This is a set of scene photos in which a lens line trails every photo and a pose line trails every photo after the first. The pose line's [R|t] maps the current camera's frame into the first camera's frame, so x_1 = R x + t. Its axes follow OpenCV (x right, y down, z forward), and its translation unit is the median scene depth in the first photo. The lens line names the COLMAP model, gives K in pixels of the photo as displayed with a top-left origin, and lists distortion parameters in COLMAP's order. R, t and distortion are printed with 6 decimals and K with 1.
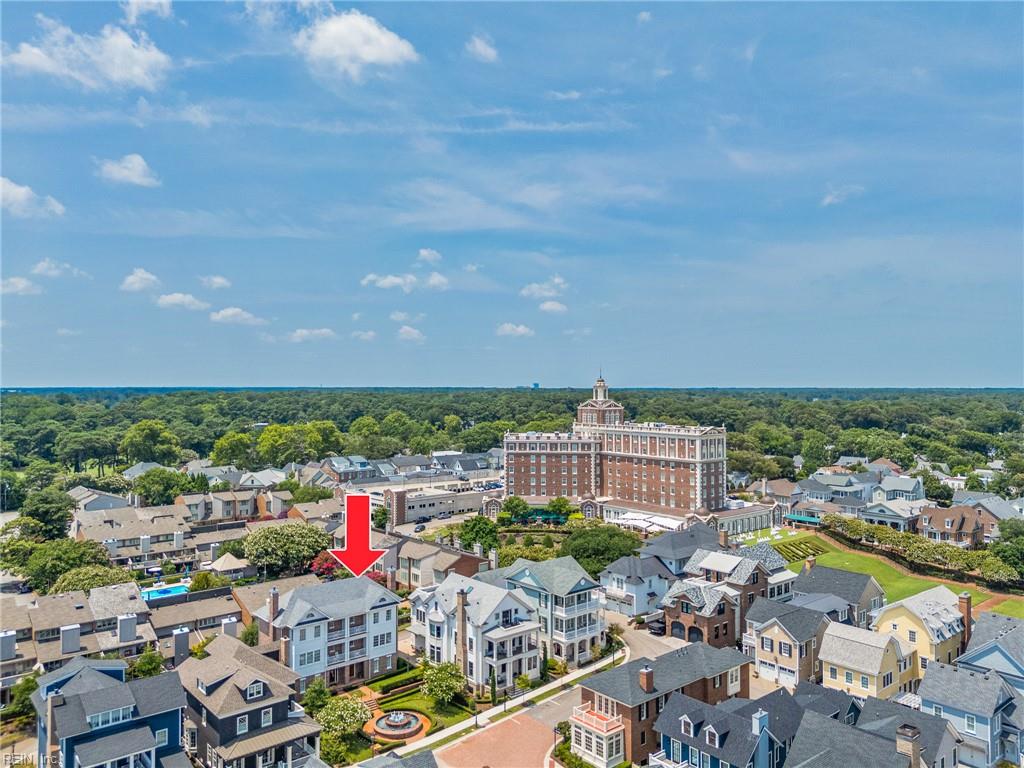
lens RADIAL K [[753.1, 0, 512.0], [0, 753.1, 384.0], [0, 0, 1]] dist [0.063881, -0.065829]
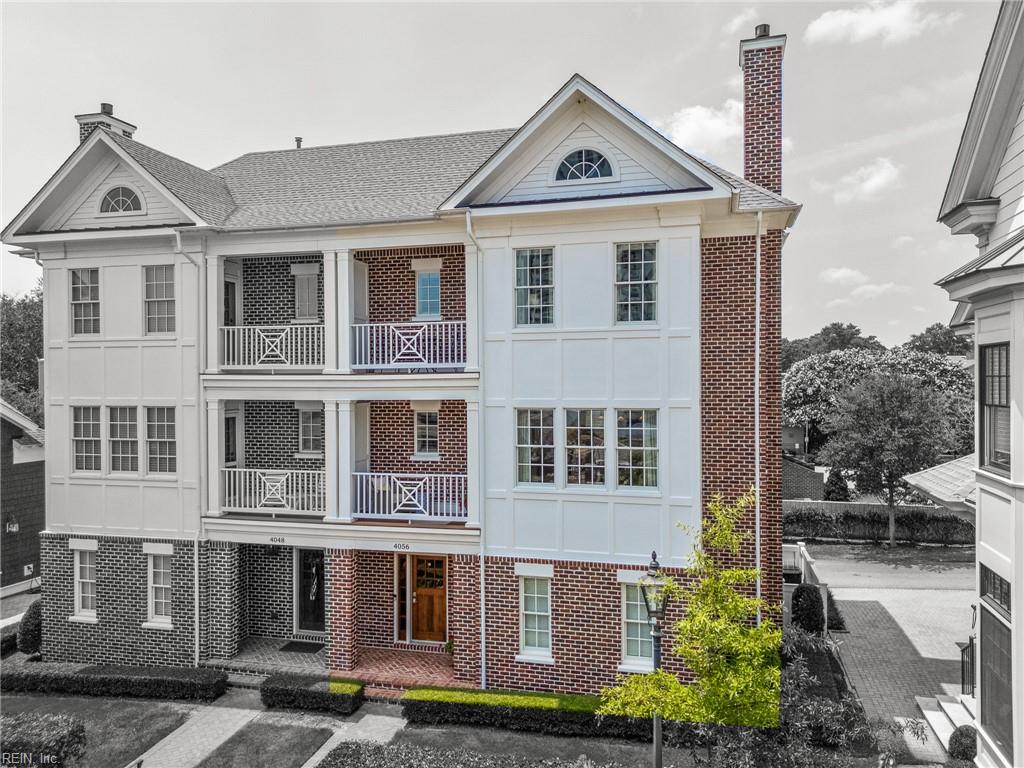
lens RADIAL K [[753.1, 0, 512.0], [0, 753.1, 384.0], [0, 0, 1]] dist [0.063881, -0.065829]
pose [[0.565355, 0.003016, -0.824842, -0.064875], [0.005706, 0.999955, 0.007566, 0.328164], [0.824828, -0.008984, 0.565313, 0.922707]]
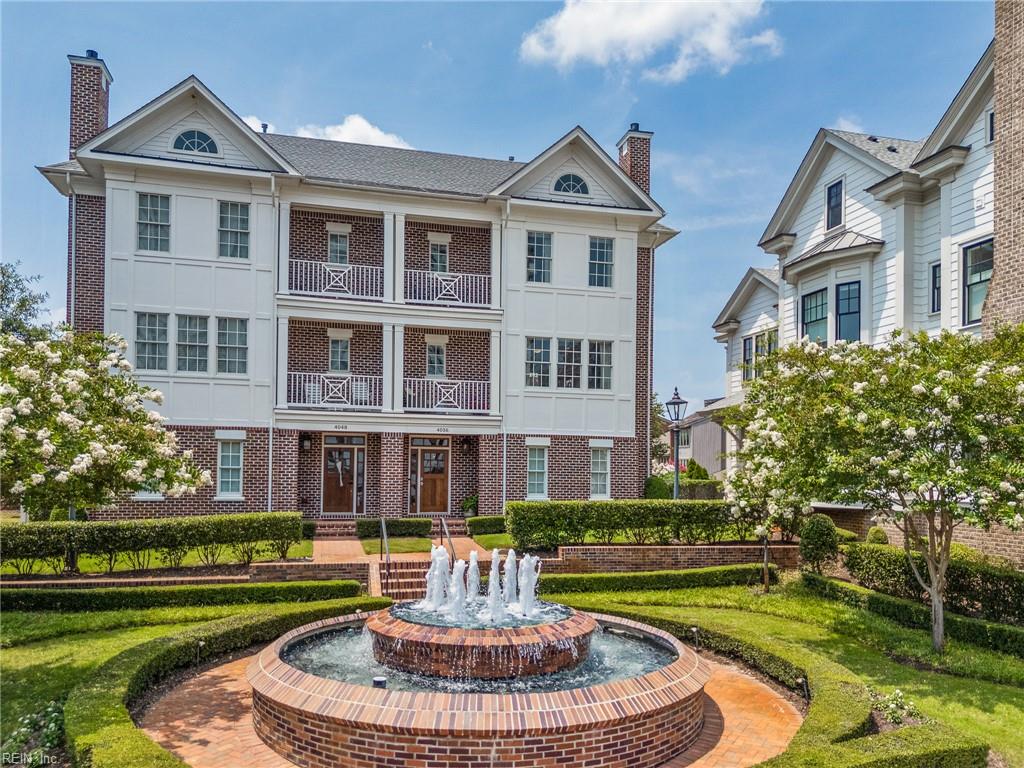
lens RADIAL K [[773.1, 0, 518.3], [0, 773.1, 464.3], [0, 0, 1]] dist [0.061712, -0.085533]
pose [[0.897763, 0.007743, -0.440411, -0.086296], [-0.013428, 0.999862, -0.009794, 0.373139], [0.440275, 0.014706, 0.897743, 0.803150]]
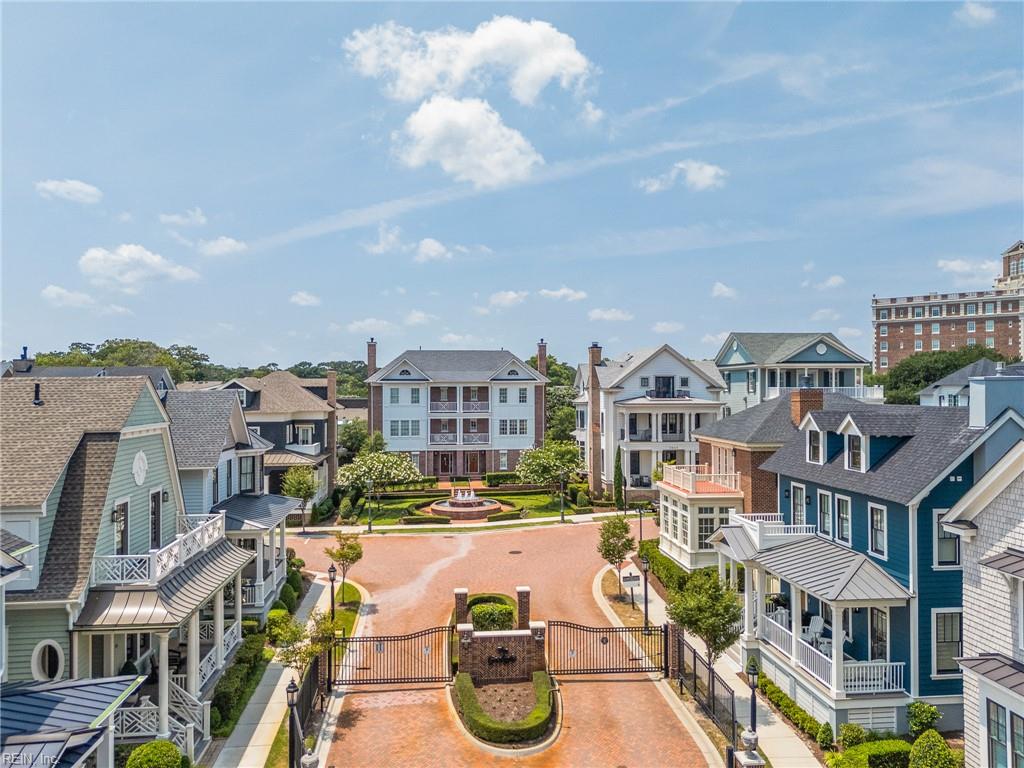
lens RADIAL K [[753.1, 0, 512.0], [0, 753.1, 384.0], [0, 0, 1]] dist [0.063881, -0.065829]
pose [[0.822099, -0.005963, -0.569313, 0.237132], [0.002956, 0.999976, -0.006205, 0.304200], [0.569337, 0.003418, 0.822097, 0.418978]]
